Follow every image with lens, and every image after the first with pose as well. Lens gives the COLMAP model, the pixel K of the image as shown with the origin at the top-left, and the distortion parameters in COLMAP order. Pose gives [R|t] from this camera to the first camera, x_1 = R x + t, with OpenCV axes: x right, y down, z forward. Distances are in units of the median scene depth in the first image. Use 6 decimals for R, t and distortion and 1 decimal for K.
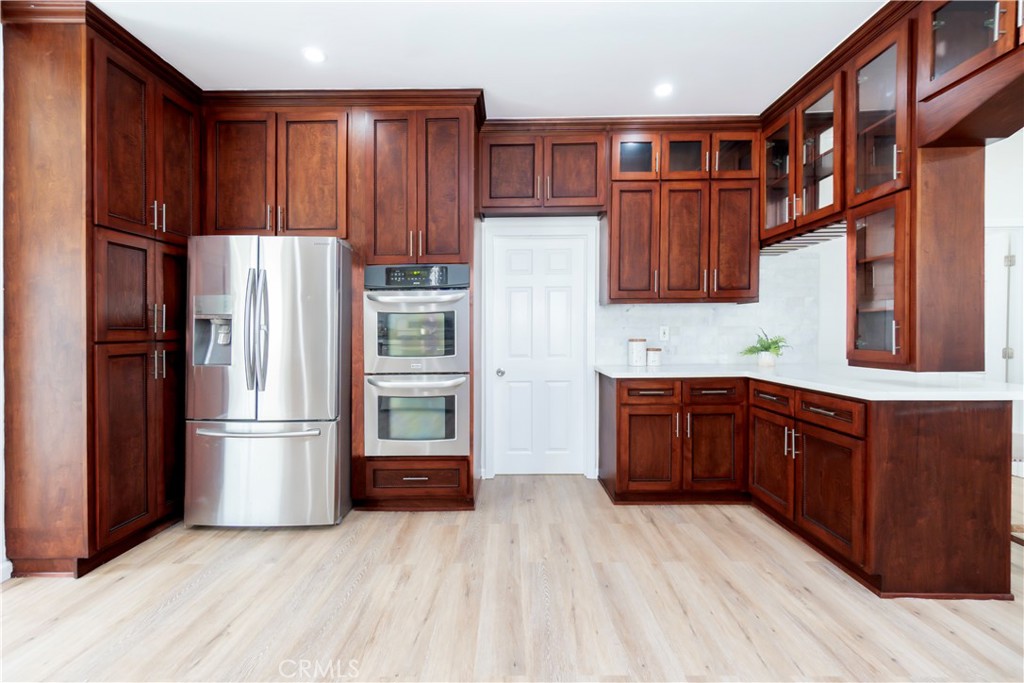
lens RADIAL K [[449.1, 0, 498.2], [0, 449.1, 337.0], [0, 0, 1]] dist [0.001534, -0.000263]
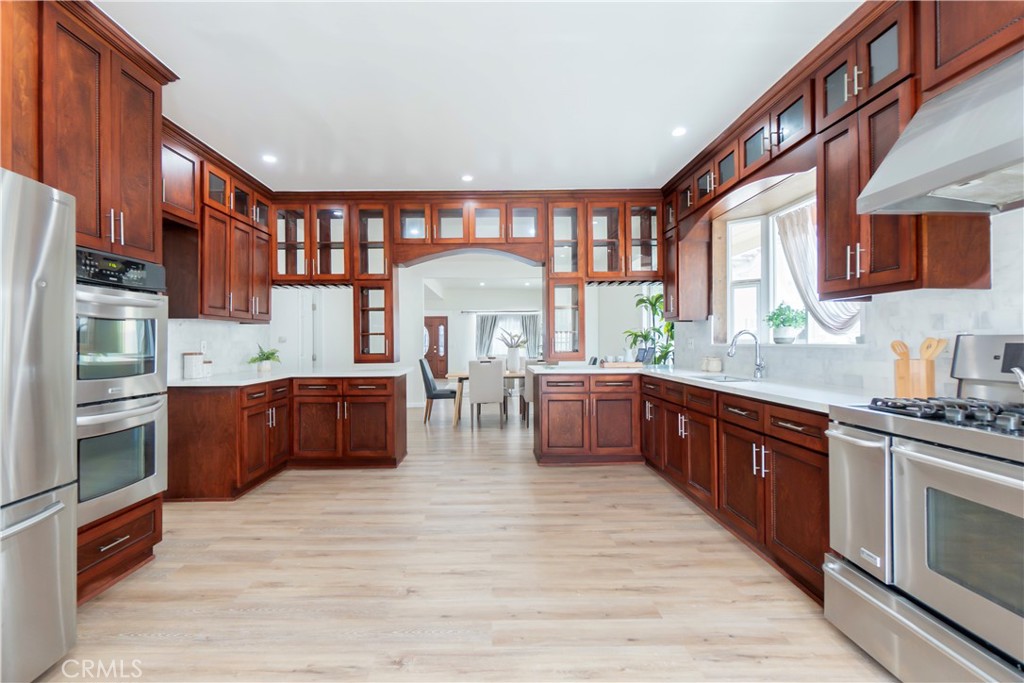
lens RADIAL K [[471.7, 0, 497.9], [0, 471.7, 333.6], [0, 0, 1]] dist [-0.000045, 0.000268]
pose [[-0.021286, 0.028967, 0.999354, -0.983730], [0.018878, 0.999414, -0.028567, 0.005258], [-0.999595, 0.018257, -0.021820, 0.381452]]
